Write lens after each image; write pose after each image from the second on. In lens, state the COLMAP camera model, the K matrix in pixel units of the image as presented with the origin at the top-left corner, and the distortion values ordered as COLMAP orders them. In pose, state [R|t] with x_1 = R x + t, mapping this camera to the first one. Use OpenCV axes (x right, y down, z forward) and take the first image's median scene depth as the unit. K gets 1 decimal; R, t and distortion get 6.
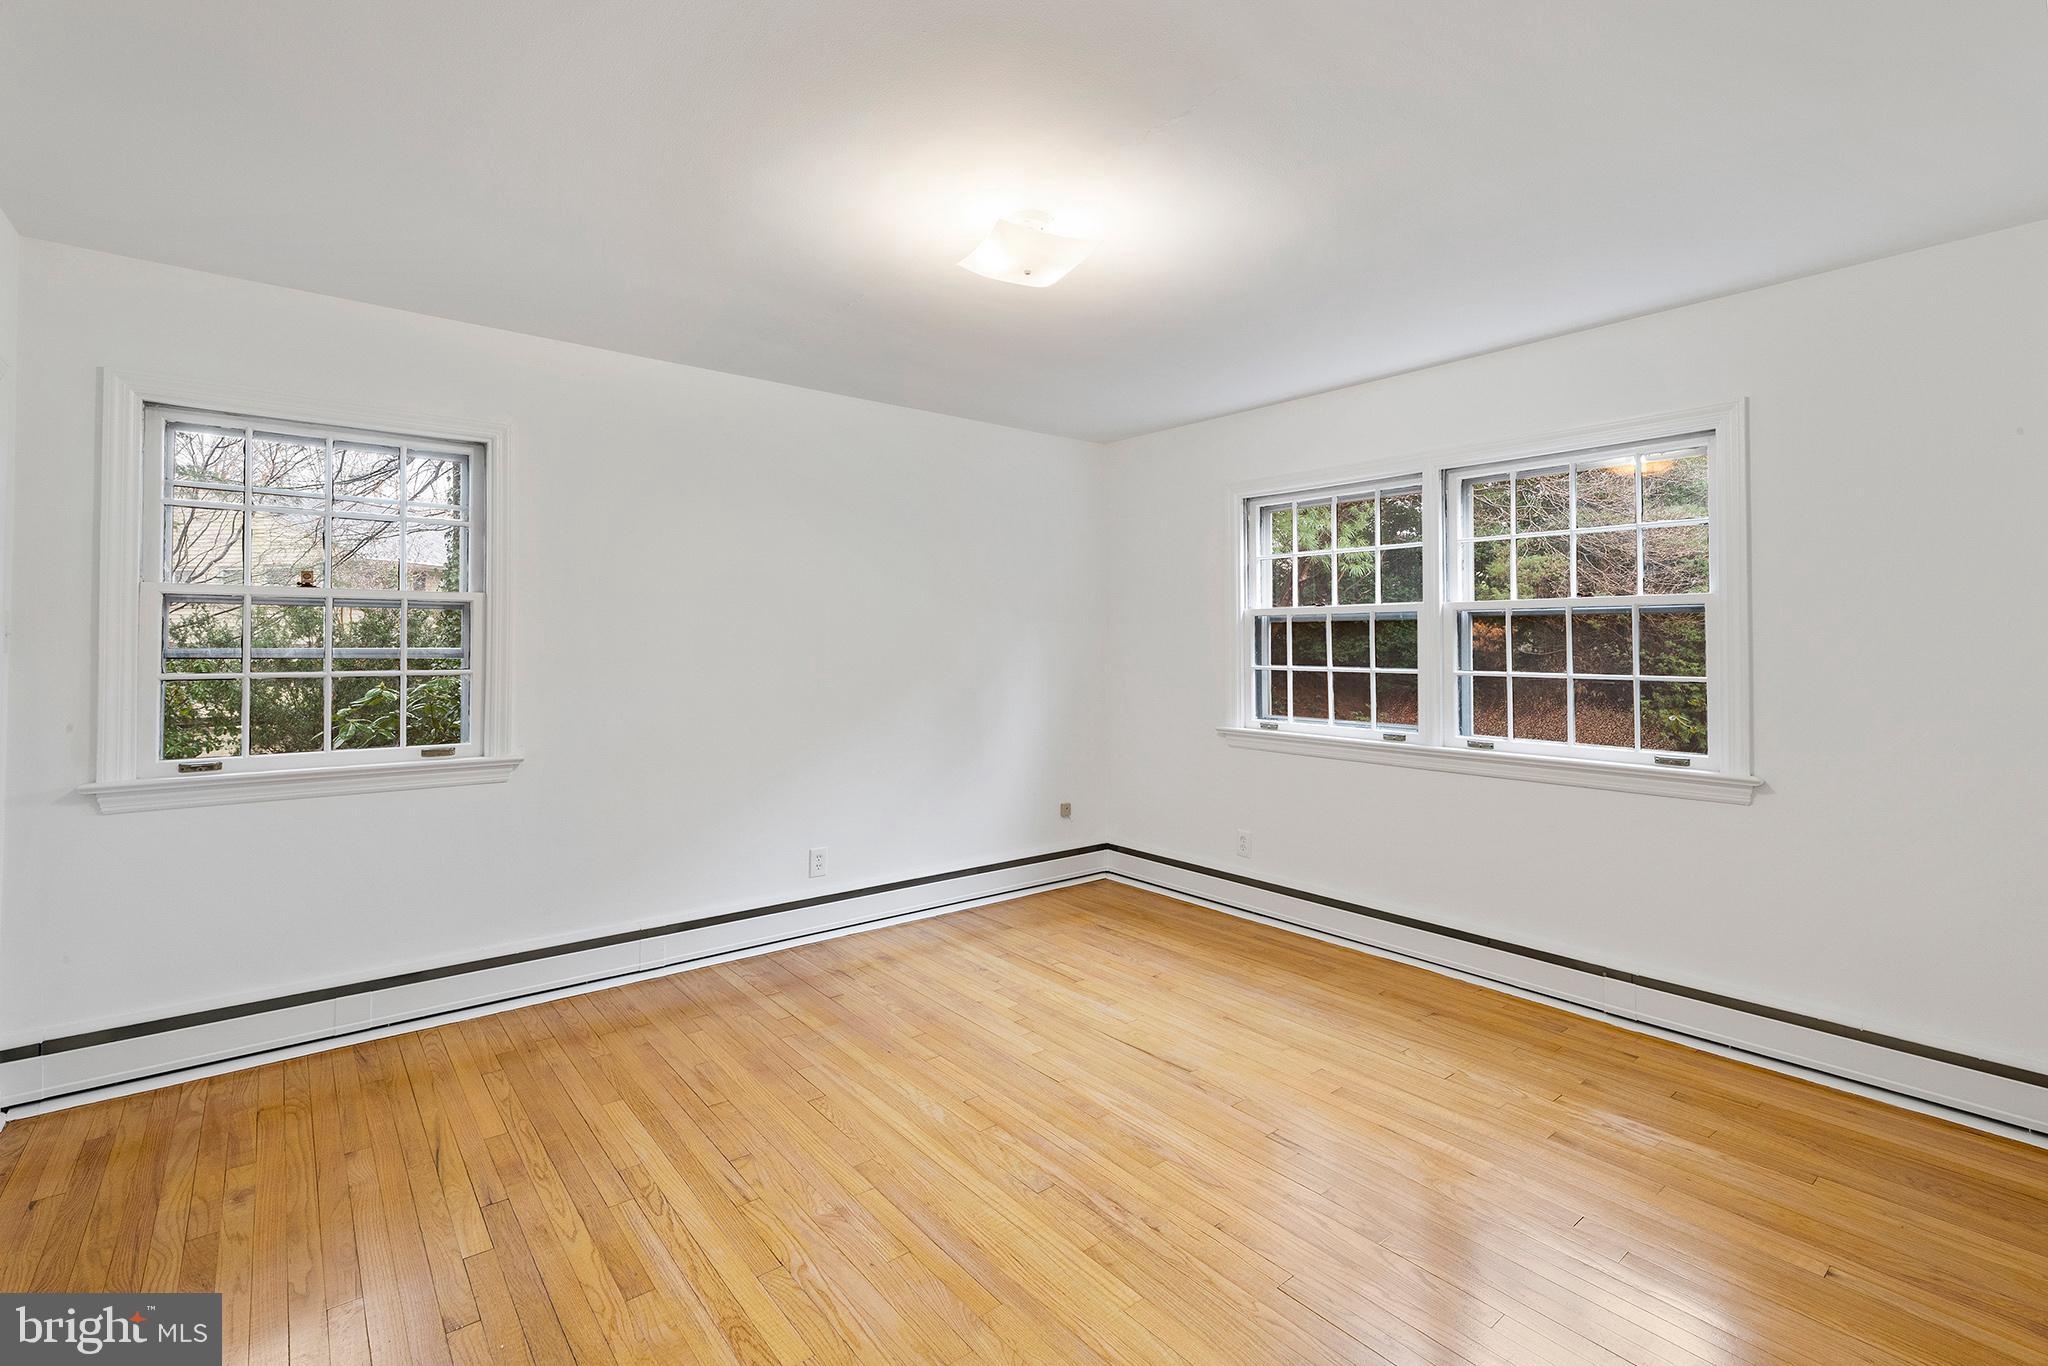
lens RADIAL K [[930.0, 0, 983.6], [0, 930.0, 628.2], [0, 0, 1]] dist [0.011803, -0.001936]
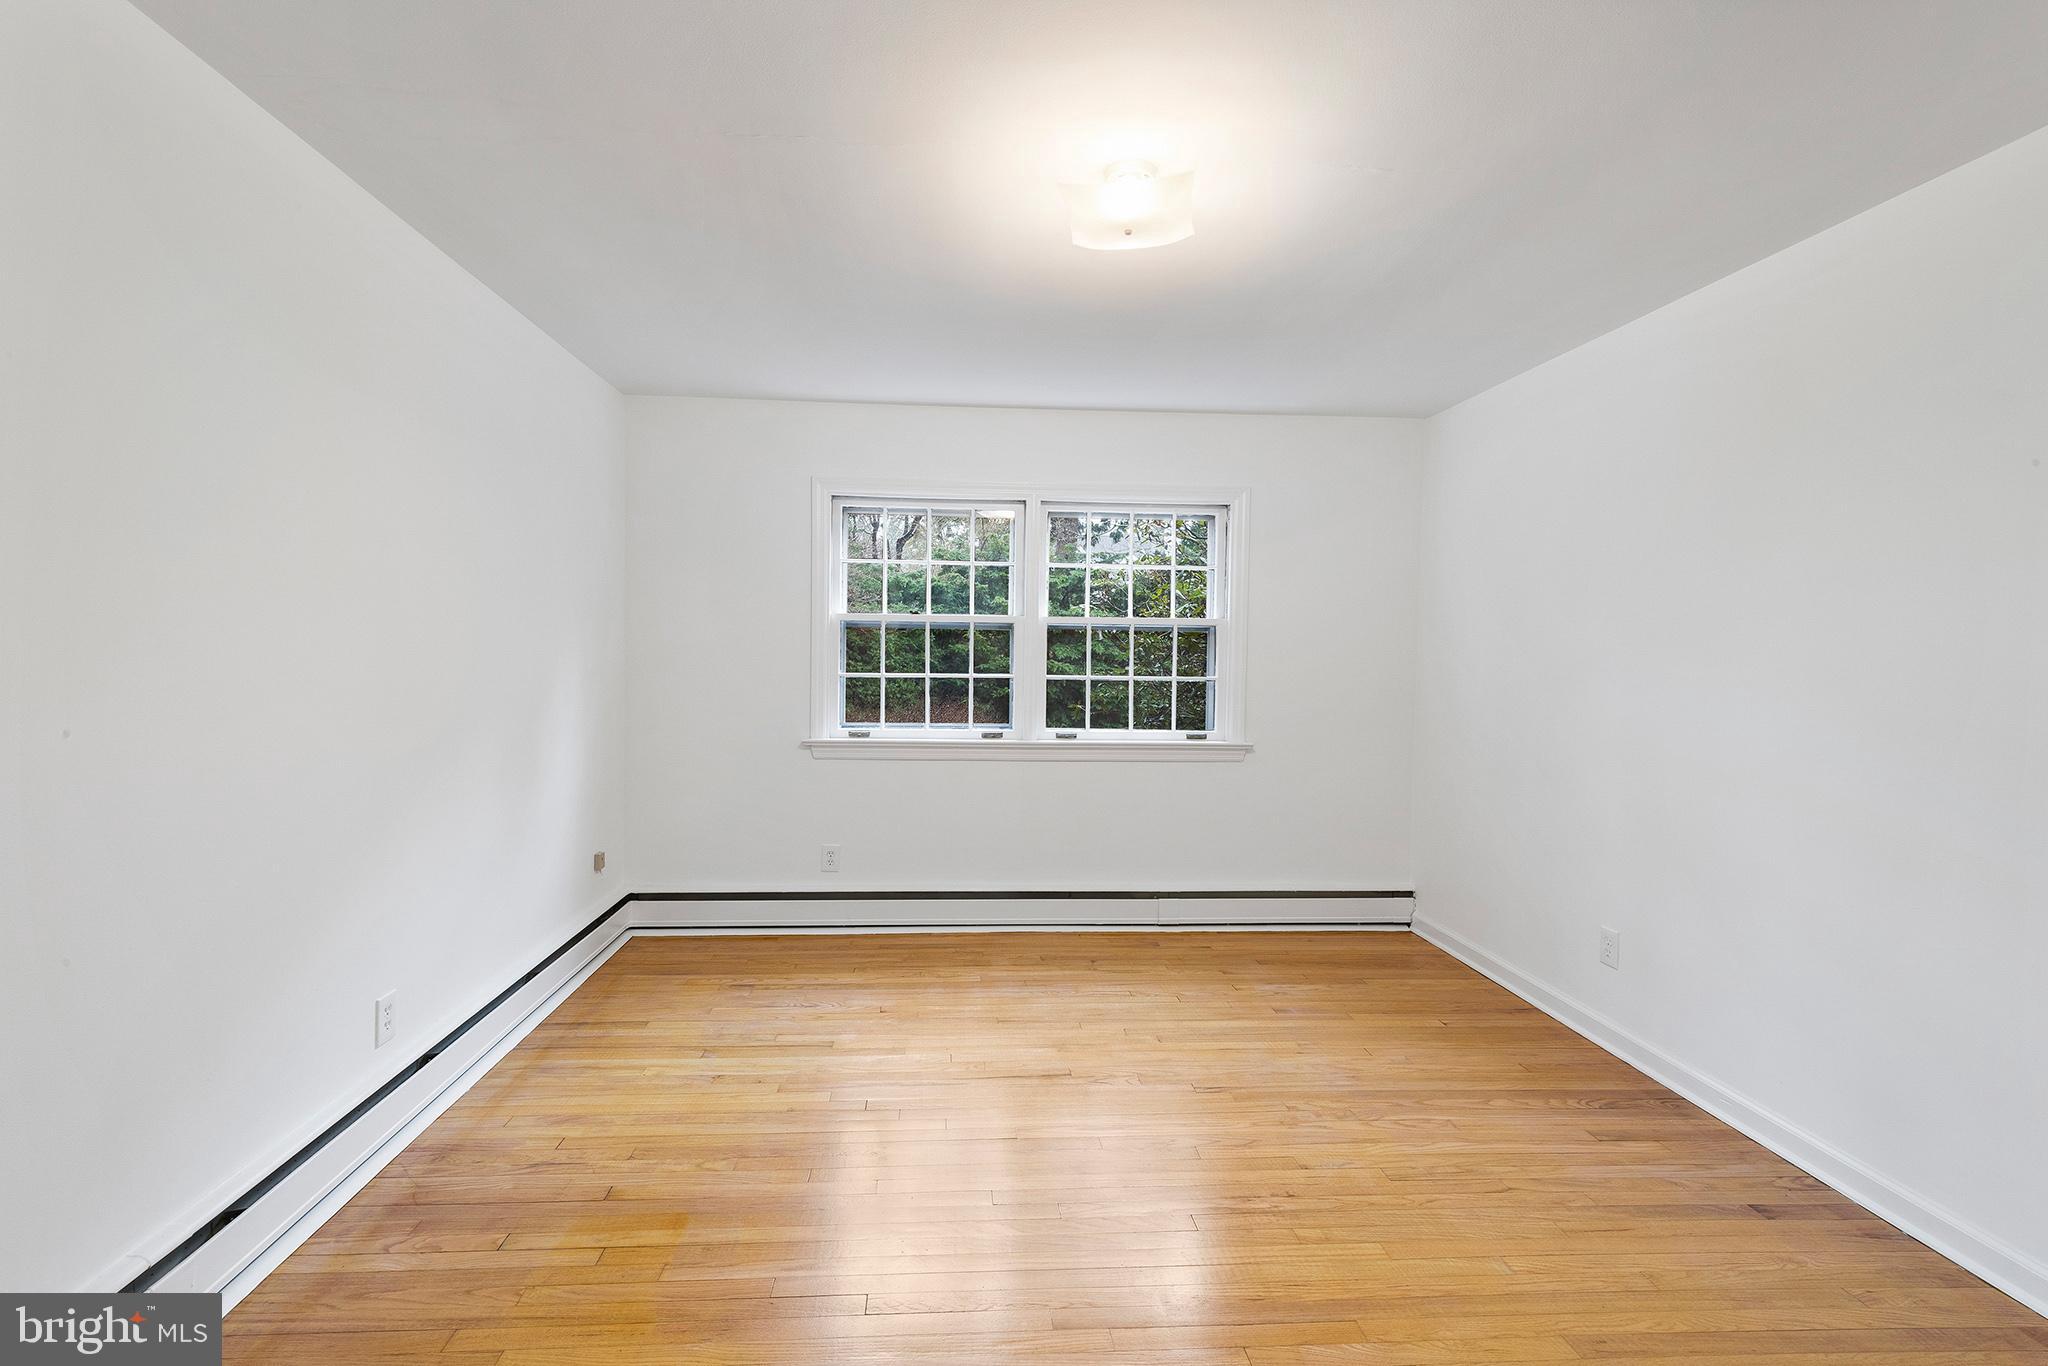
lens RADIAL K [[930.0, 0, 1035.1], [0, 930.0, 683.5], [0, 0, 1]] dist [0.011803, -0.001936]
pose [[0.551850, -0.029657, 0.833416, -0.479384], [-0.026898, 0.998214, 0.053333, -0.006097], [-0.833509, -0.051849, 0.550067, 0.367167]]
